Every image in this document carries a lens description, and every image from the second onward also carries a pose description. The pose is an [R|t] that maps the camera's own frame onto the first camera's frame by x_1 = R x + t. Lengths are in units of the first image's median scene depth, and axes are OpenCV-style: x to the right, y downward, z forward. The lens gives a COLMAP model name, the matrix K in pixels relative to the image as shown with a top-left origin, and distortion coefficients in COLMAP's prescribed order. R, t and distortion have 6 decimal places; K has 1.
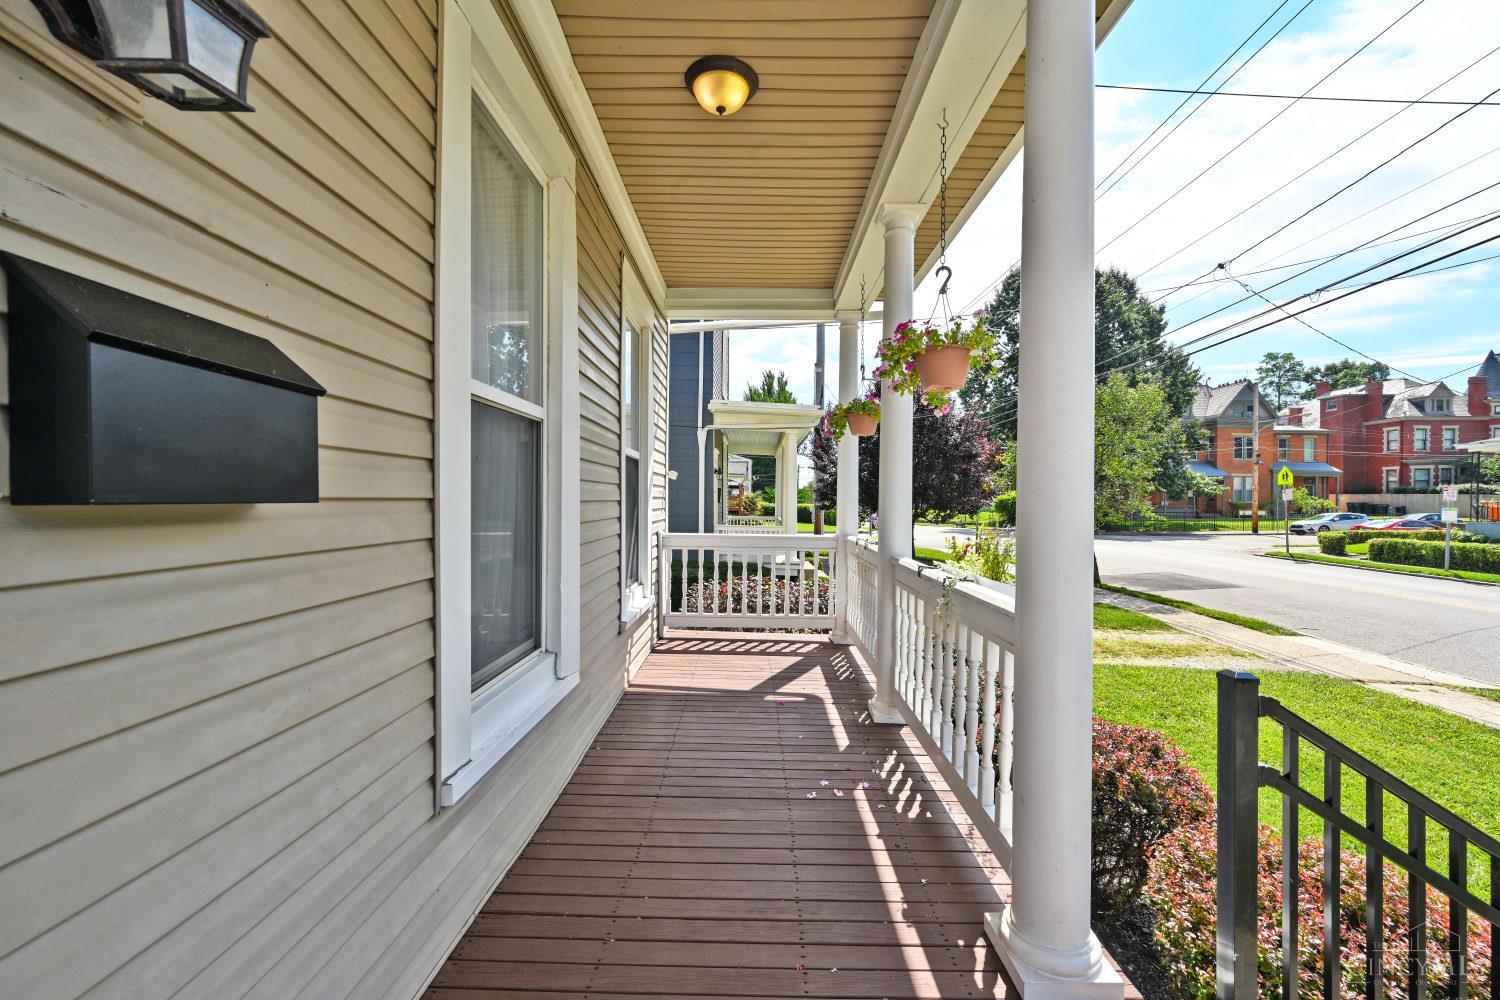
lens RADIAL K [[590.2, 0, 751.7], [0, 590.2, 506.1], [0, 0, 1]] dist [-0.001800, -0.000228]
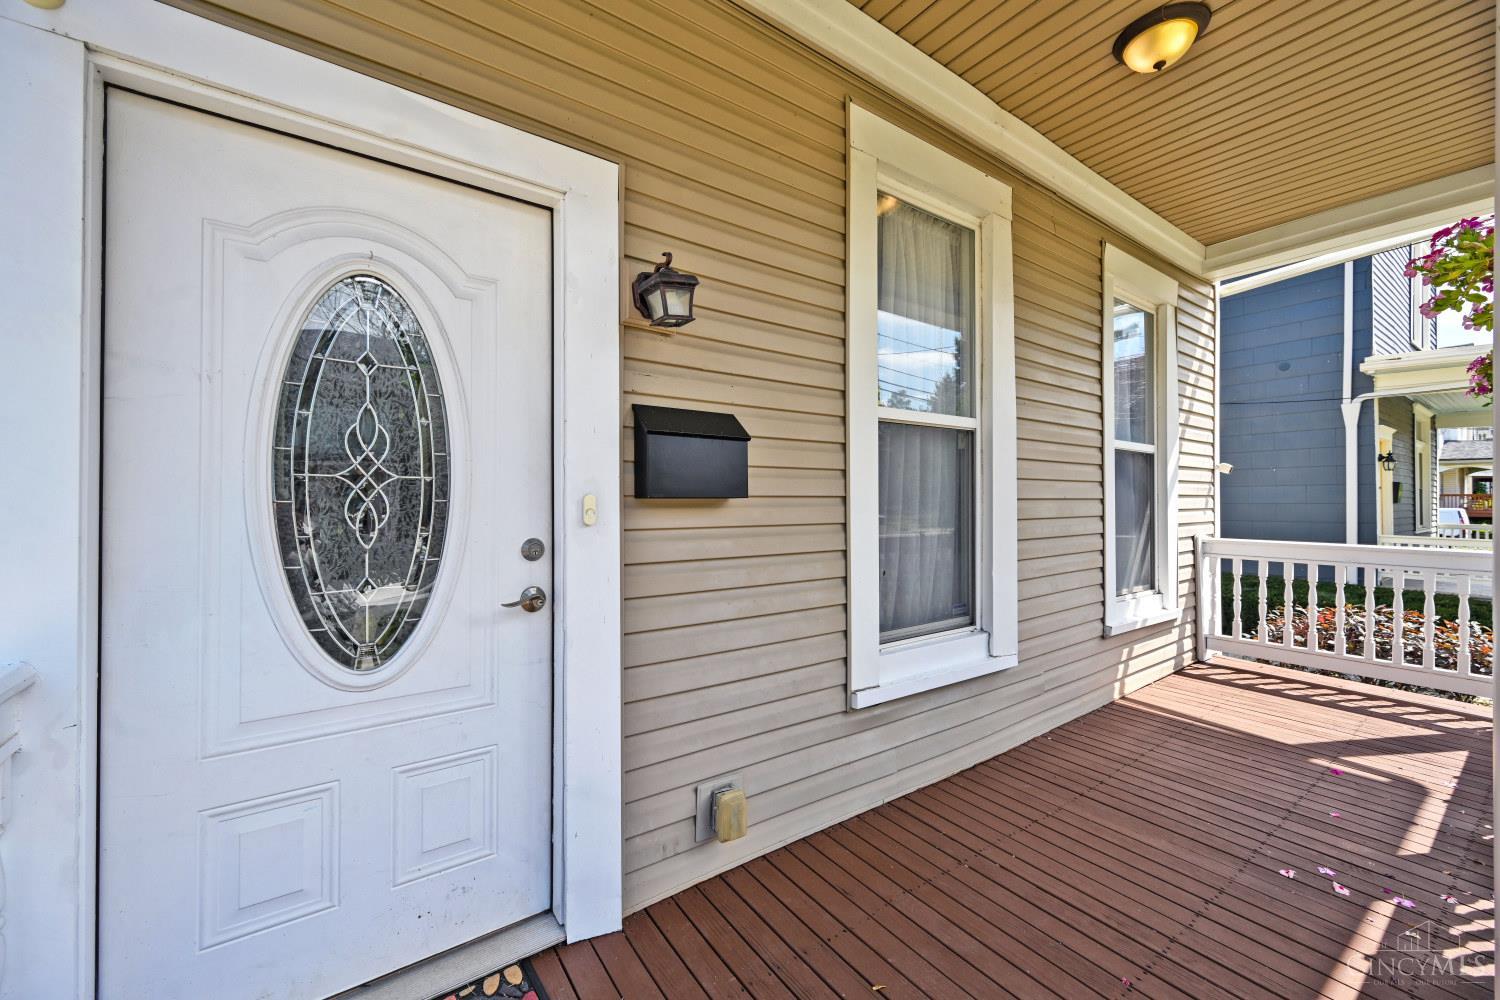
lens RADIAL K [[590.2, 0, 751.7], [0, 590.2, 506.1], [0, 0, 1]] dist [-0.001800, -0.000228]
pose [[0.584732, 0.000676, -0.811226, 0.225533], [-0.003889, 0.999990, -0.001970, 0.006624], [0.811217, 0.004307, 0.584729, -0.024527]]
